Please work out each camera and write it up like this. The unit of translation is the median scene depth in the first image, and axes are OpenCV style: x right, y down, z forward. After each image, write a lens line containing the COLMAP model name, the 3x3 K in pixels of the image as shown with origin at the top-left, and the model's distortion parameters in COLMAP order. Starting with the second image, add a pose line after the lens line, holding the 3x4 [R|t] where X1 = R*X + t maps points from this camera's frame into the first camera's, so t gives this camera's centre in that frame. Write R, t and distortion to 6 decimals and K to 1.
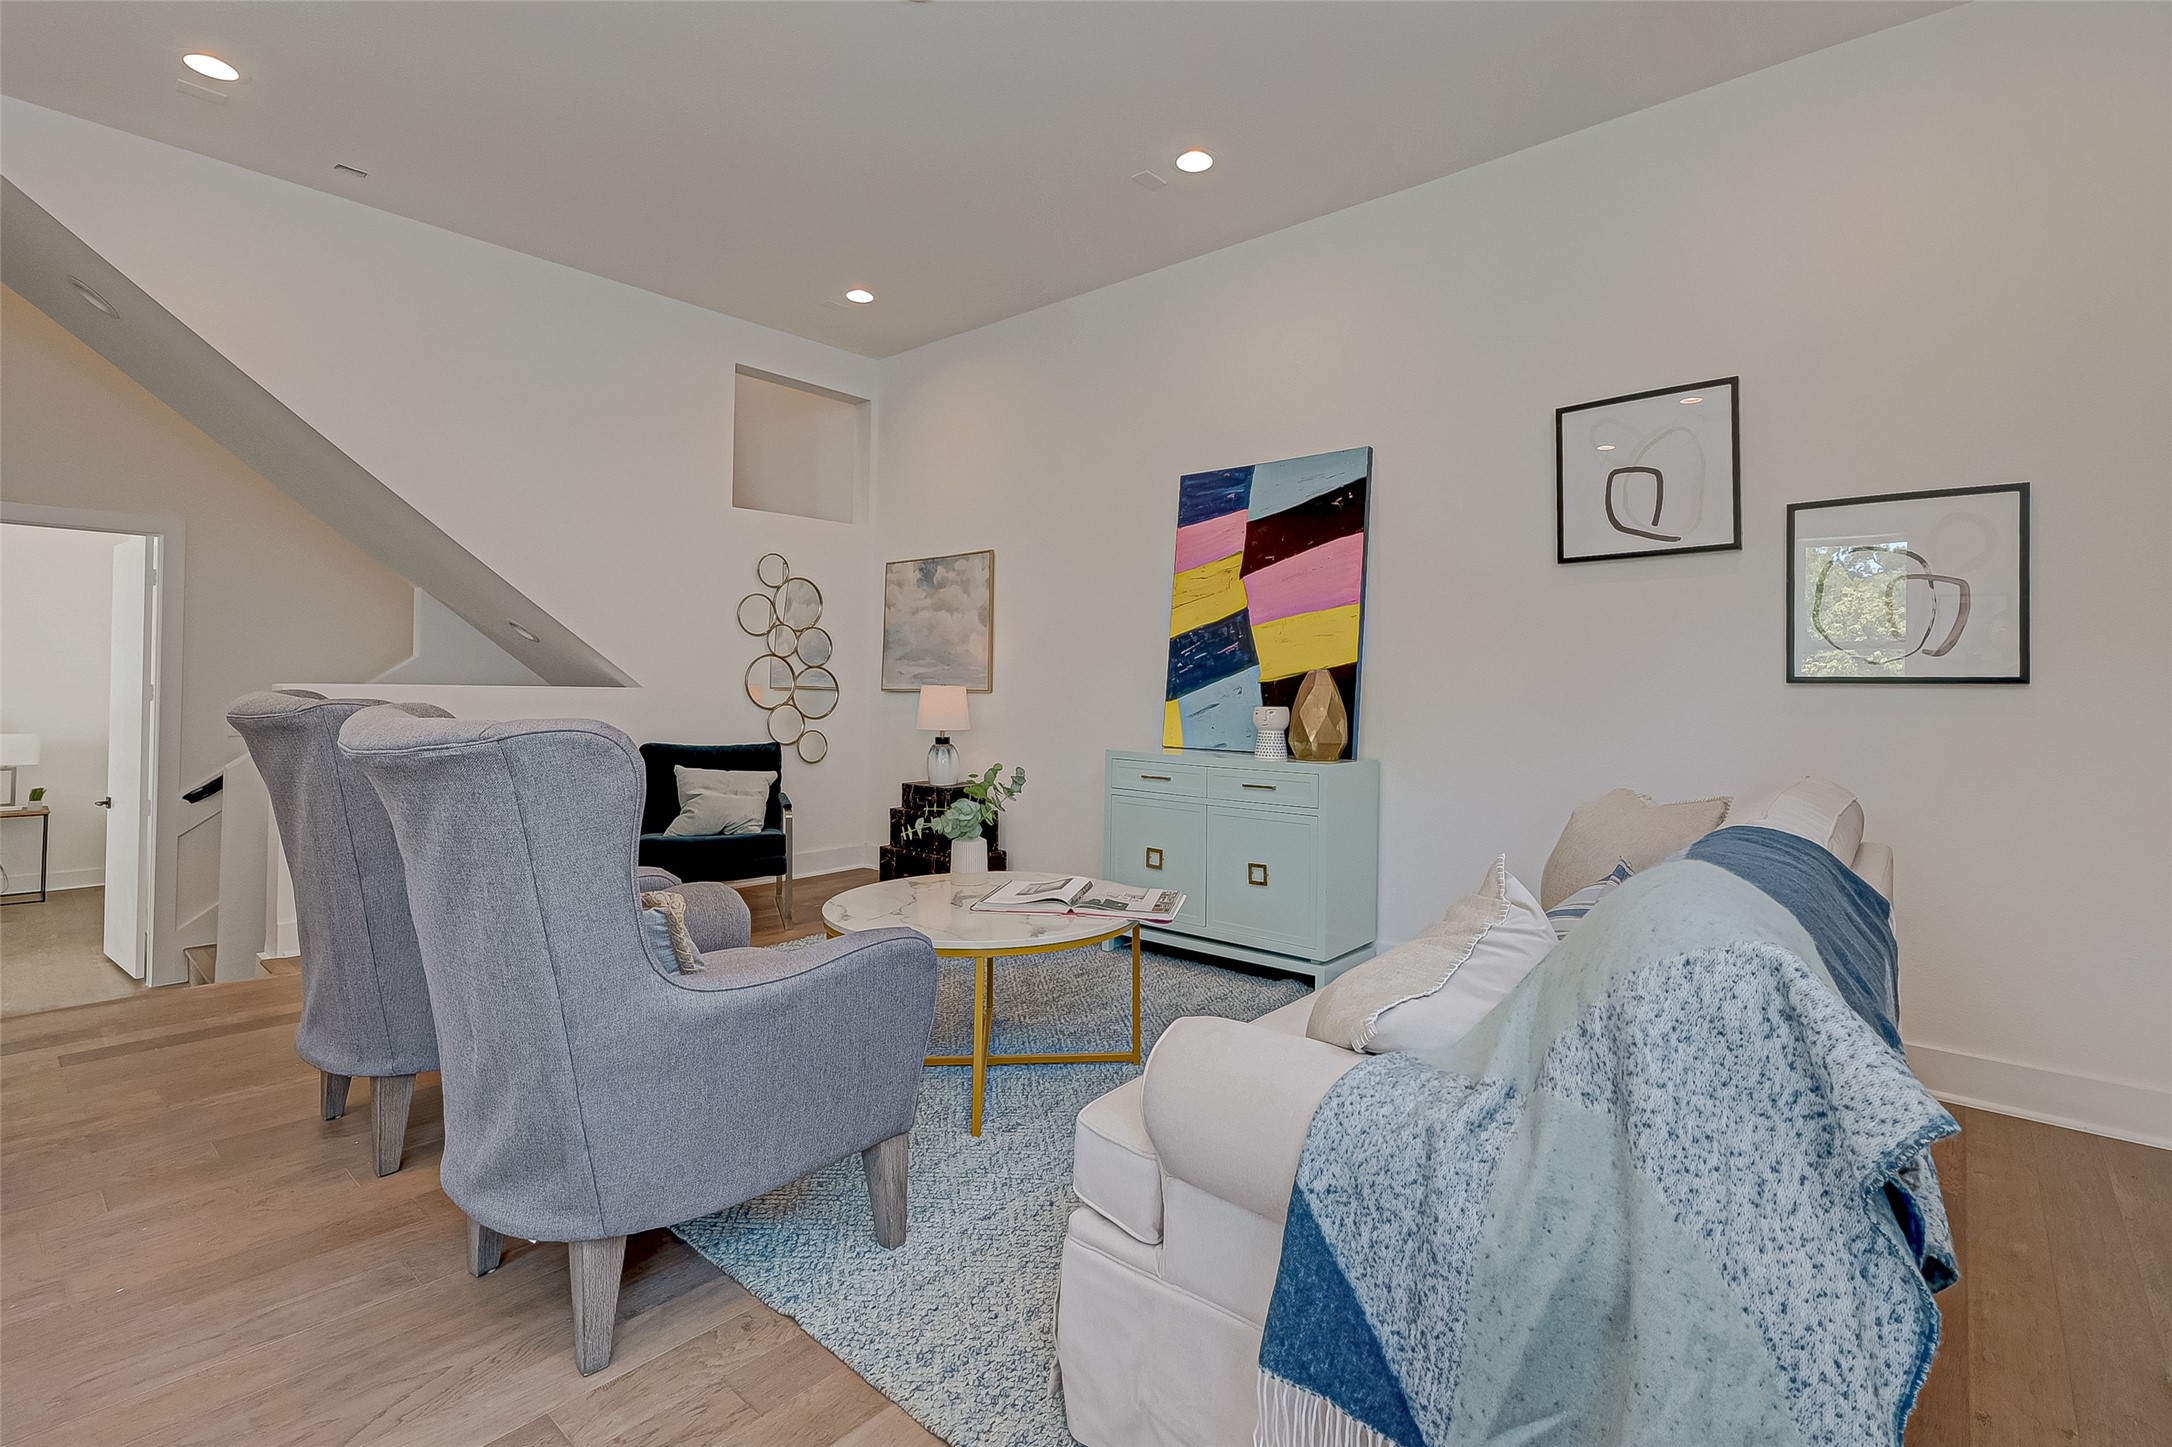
lens RADIAL K [[996.0, 0, 1095.3], [0, 996.0, 677.1], [0, 0, 1]] dist [0.001772, 0.000993]
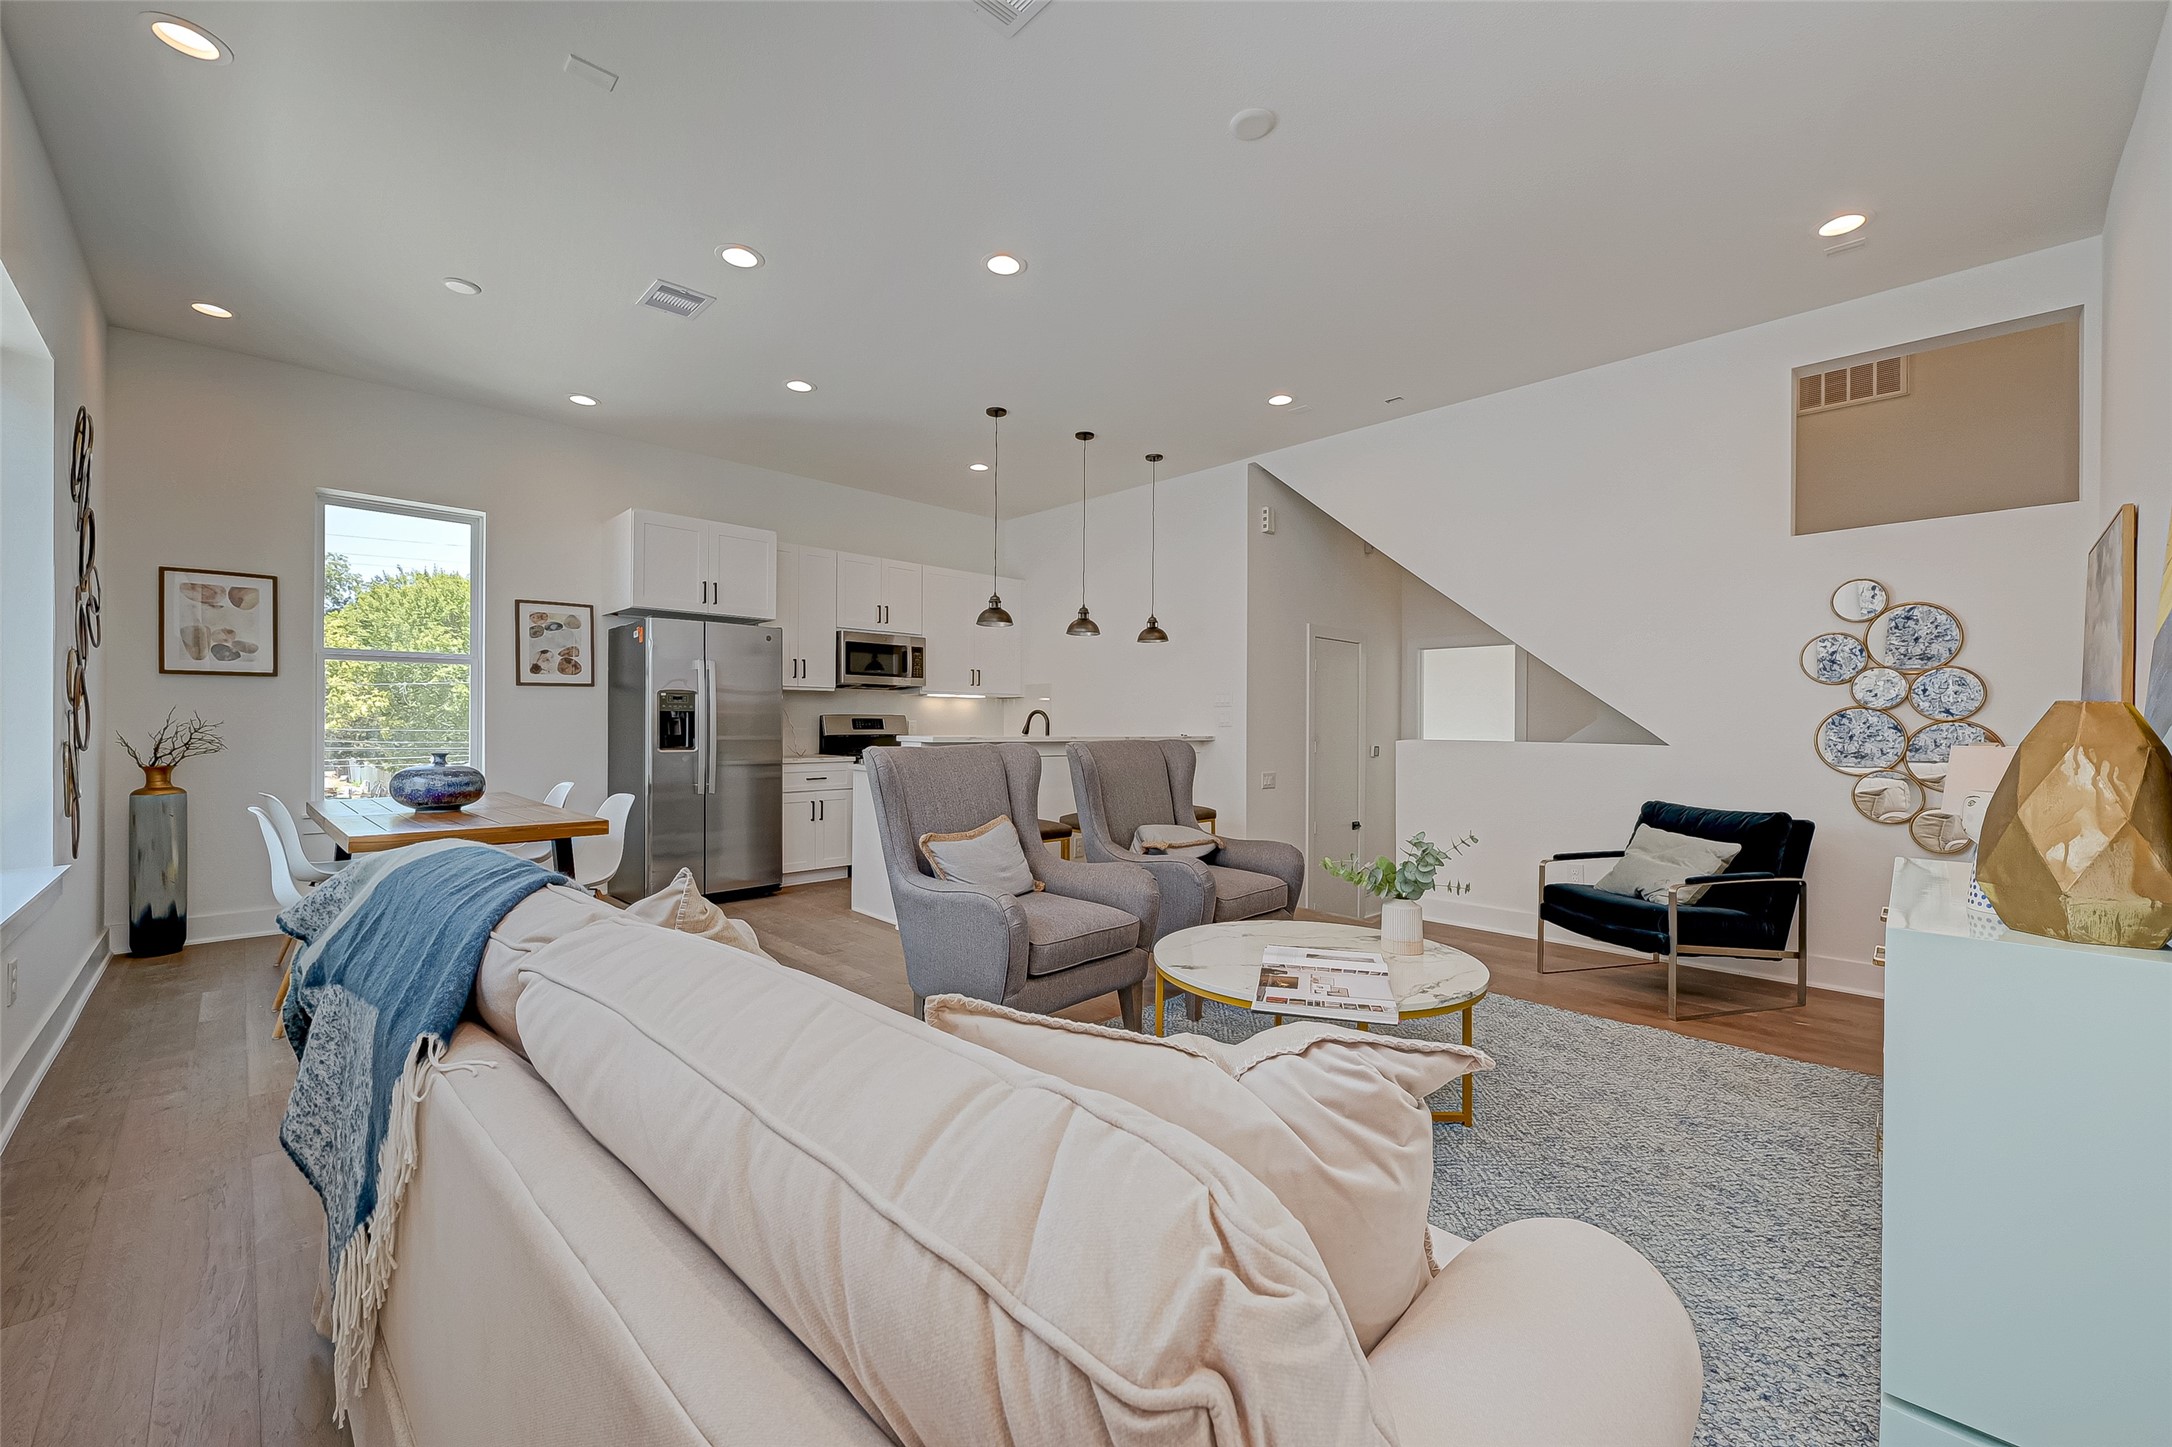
lens RADIAL K [[893.4, 0, 1086.0], [0, 893.4, 723.5], [0, 0, 1]] dist [-0.000251, 0.000011]
pose [[-0.082237, -0.018842, -0.996435, 0.573567], [-0.003271, 0.999821, -0.018636, 0.006907], [0.996607, 0.001727, -0.082284, 0.602334]]
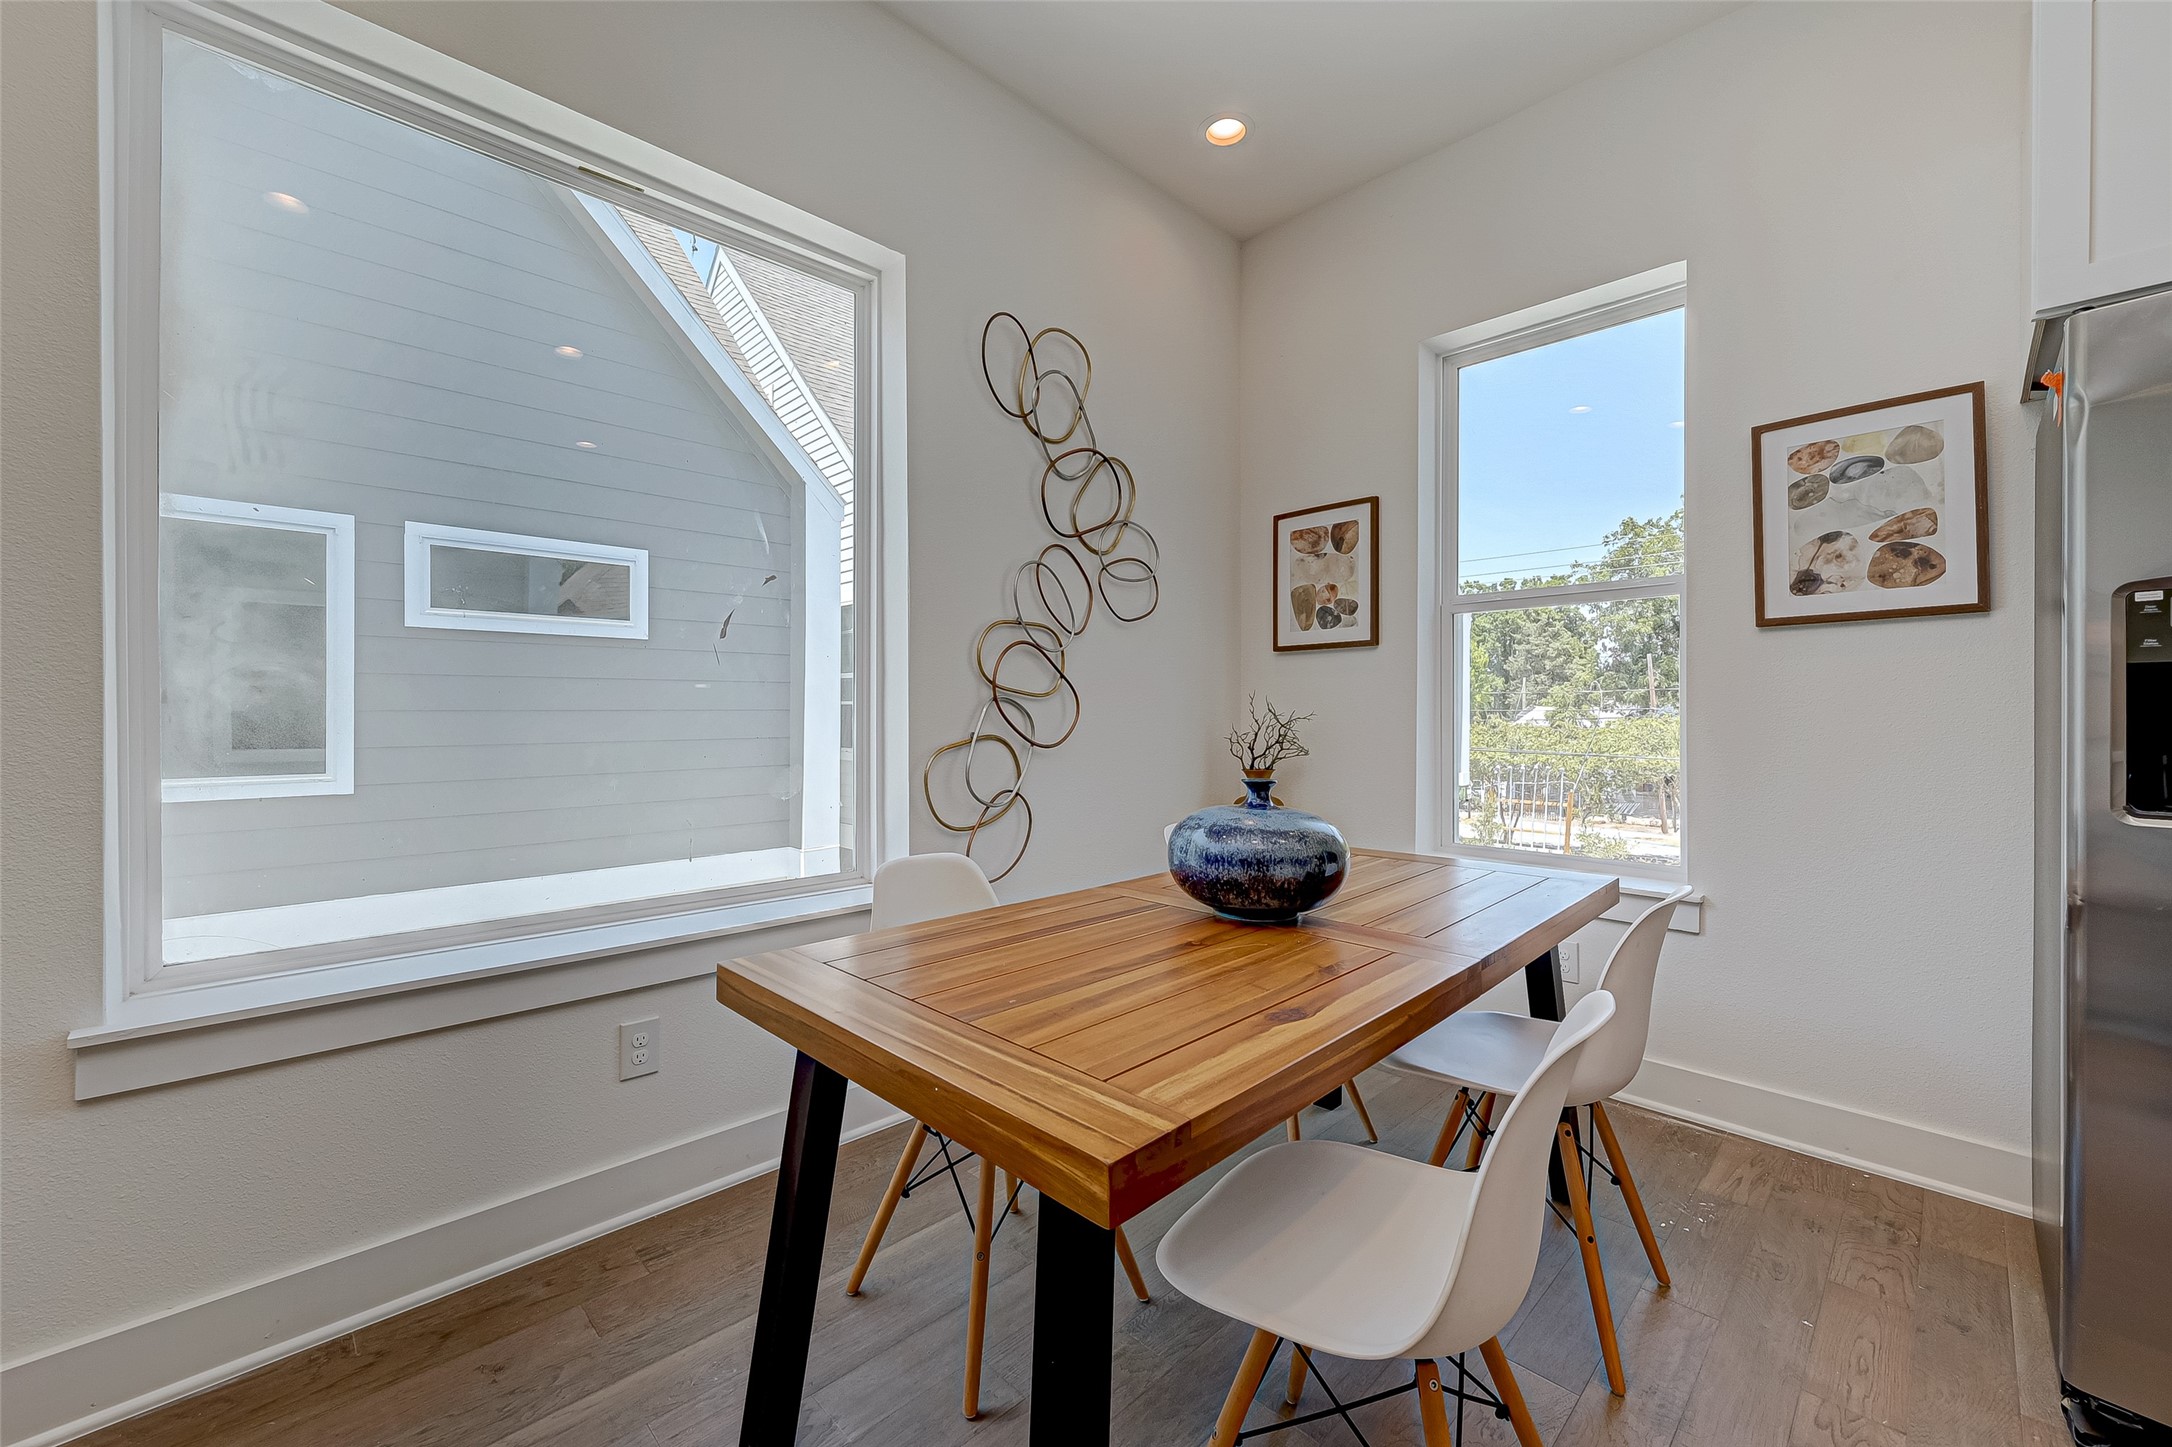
lens RADIAL K [[855.5, 0, 1084.9], [0, 855.5, 724.5], [0, 0, 1]] dist [-0.008601, -0.000241]
pose [[-0.997071, -0.024430, 0.072474, -0.304730], [-0.023797, 0.999671, 0.009582, -0.004356], [-0.072684, 0.007829, -0.997324, 0.219055]]
